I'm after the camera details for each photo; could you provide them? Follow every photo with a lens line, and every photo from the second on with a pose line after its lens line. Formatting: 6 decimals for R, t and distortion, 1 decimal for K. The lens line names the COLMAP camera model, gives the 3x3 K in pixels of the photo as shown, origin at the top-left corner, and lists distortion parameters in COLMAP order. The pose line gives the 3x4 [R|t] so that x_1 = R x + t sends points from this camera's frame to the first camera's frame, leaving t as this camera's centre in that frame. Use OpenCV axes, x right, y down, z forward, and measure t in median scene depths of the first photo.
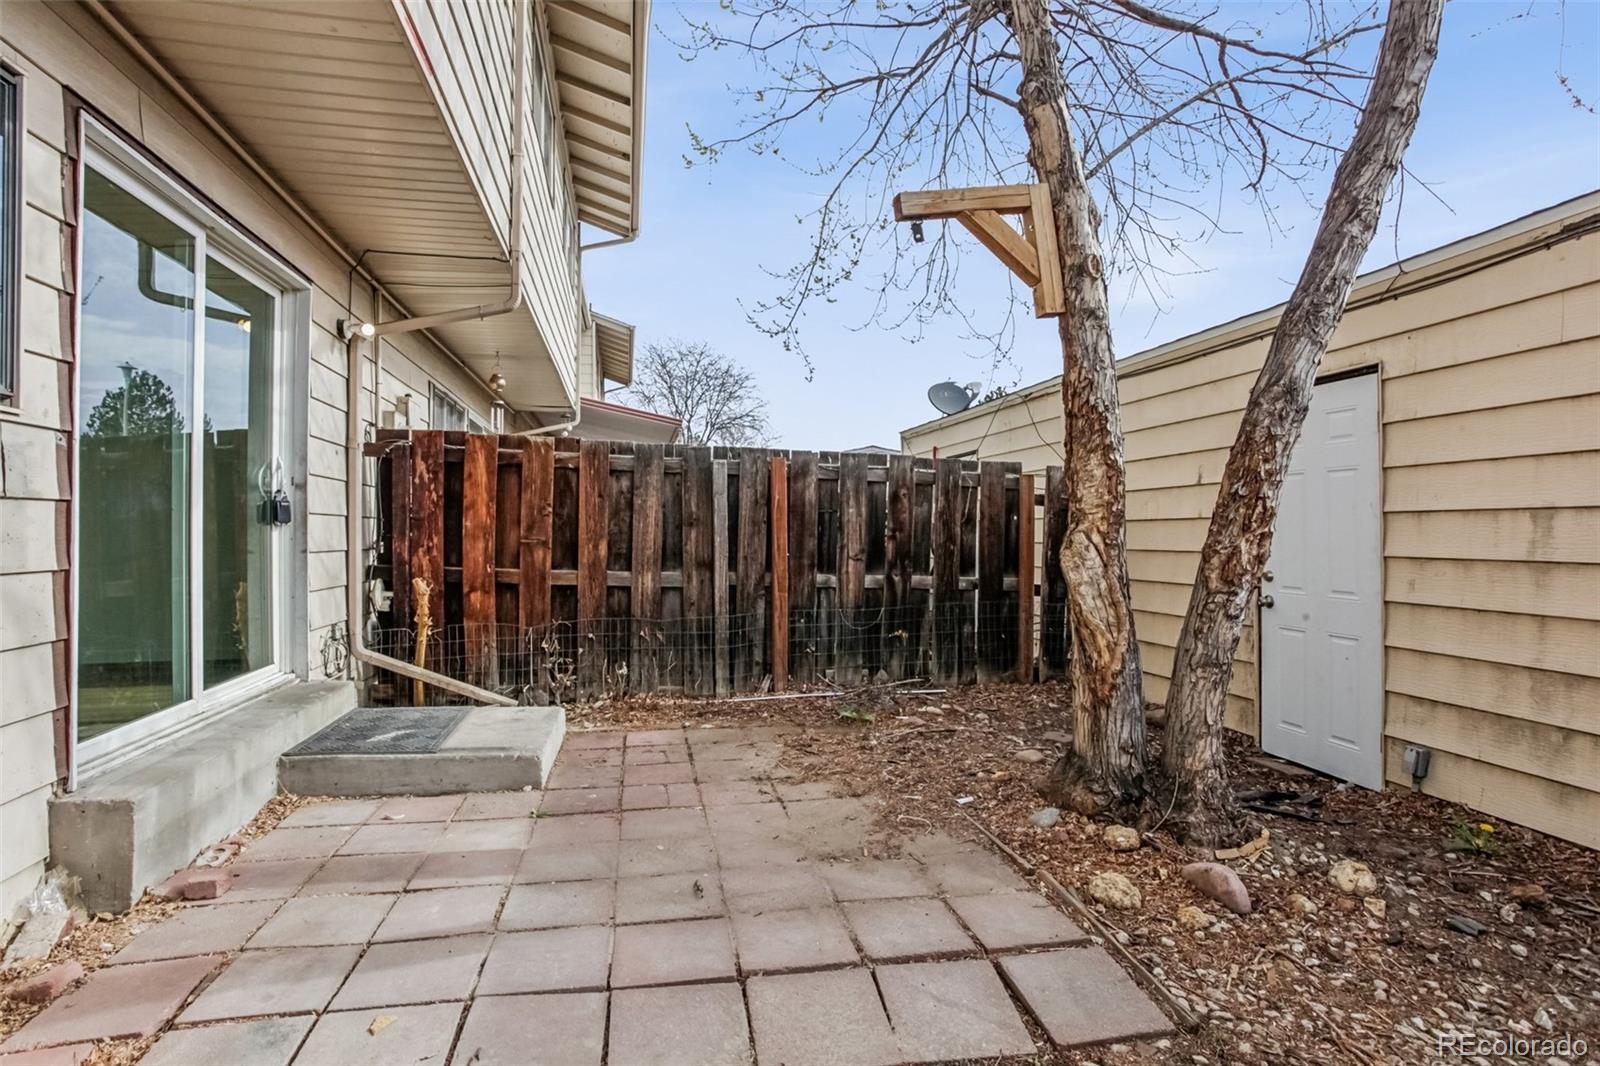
lens RADIAL K [[829.1, 0, 810.1], [0, 829.1, 519.4], [0, 0, 1]] dist [-0.038210, 0.002807]
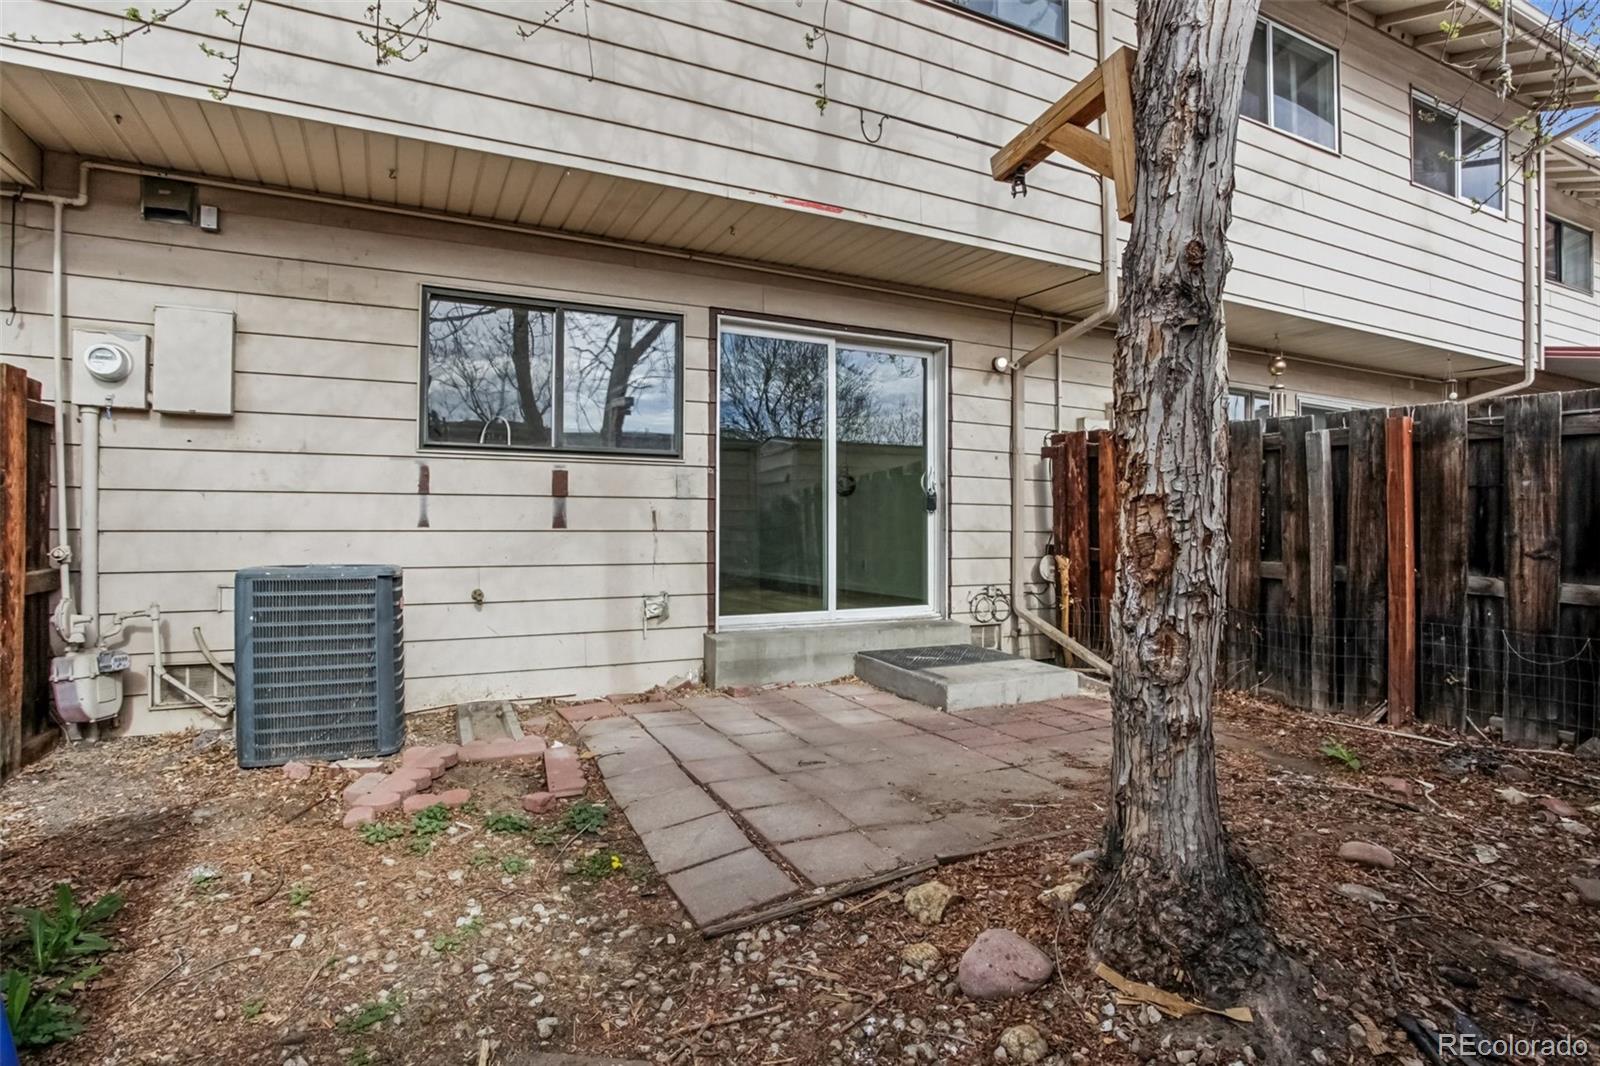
lens RADIAL K [[829.1, 0, 804.7], [0, 829.1, 533.7], [0, 0, 1]] dist [-0.038210, 0.002807]
pose [[0.247630, 0.011593, -0.968785, 0.594139], [0.004784, 0.999902, 0.013188, 0.020552], [0.968843, -0.007901, 0.247550, 0.317648]]
